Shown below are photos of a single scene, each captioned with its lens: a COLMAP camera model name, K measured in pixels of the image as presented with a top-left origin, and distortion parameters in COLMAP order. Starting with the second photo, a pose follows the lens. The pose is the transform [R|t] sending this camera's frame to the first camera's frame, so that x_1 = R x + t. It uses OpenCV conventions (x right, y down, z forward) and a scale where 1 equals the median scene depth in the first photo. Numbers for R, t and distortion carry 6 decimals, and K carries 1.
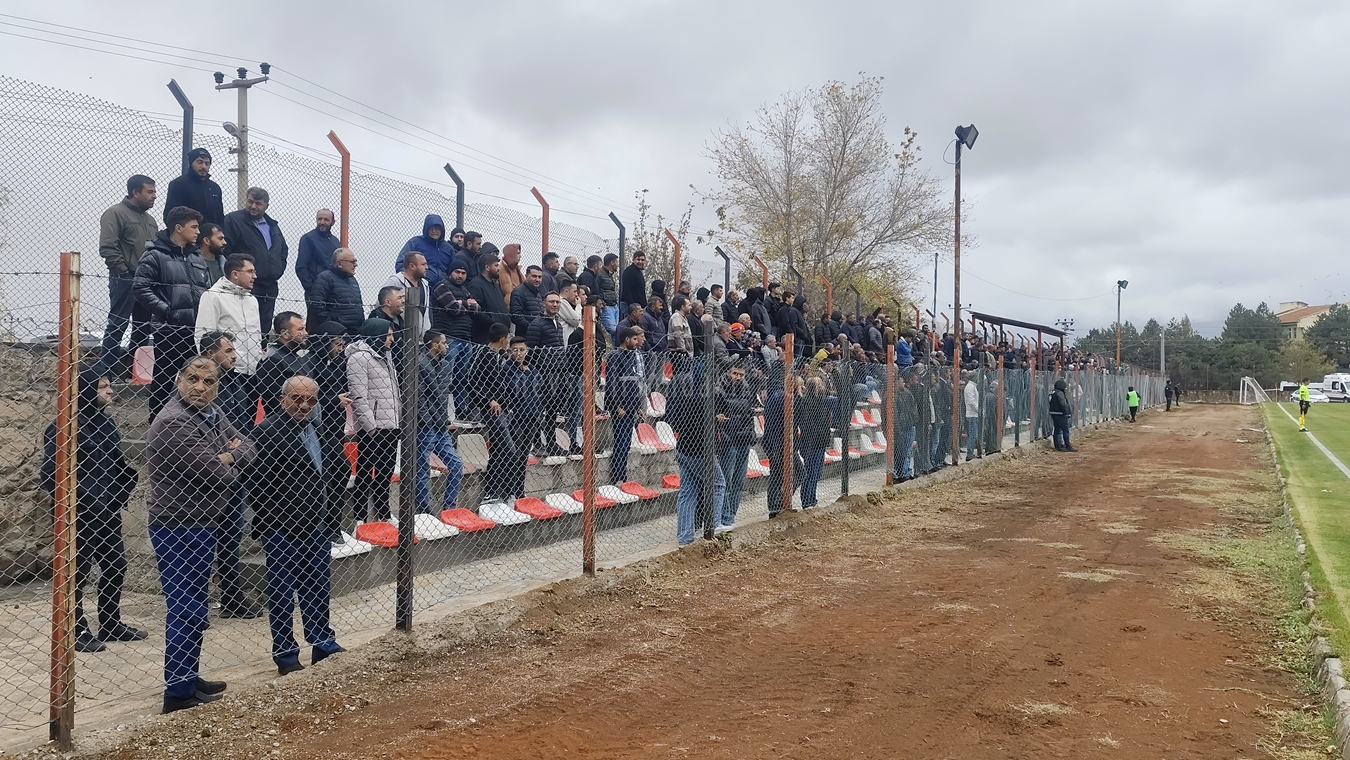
lens RADIAL K [[1073.9, 0, 677.1], [0, 1073.9, 377.0], [0, 0, 1]] dist [0.044213, -0.007690]
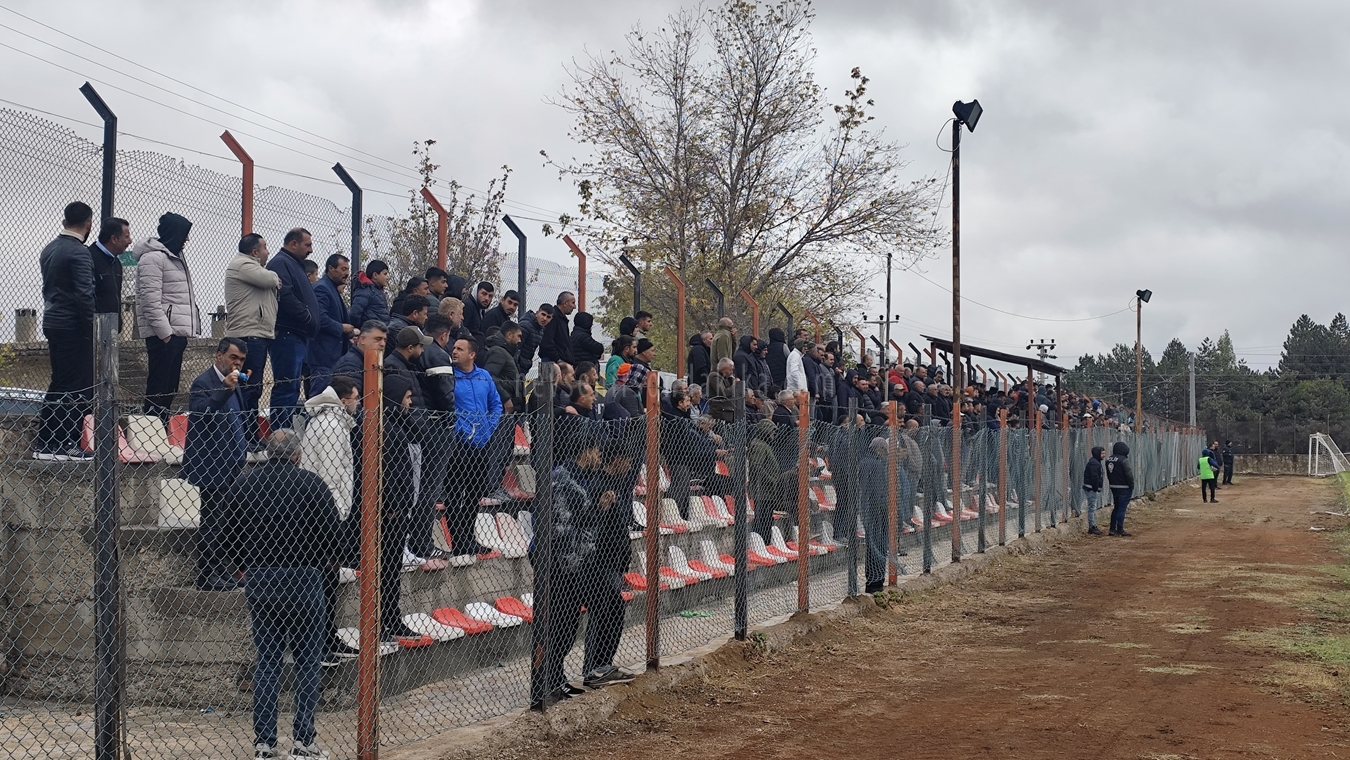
lens RADIAL K [[1904.3, 0, 673.4], [0, 1904.3, 385.7], [0, 0, 1]] dist [0.113843, 0.000000]
pose [[0.986941, 0.002406, 0.161065, -0.090591], [0.001409, 0.999721, -0.023567, -0.004746], [-0.161077, 0.023486, 0.986662, -0.163329]]
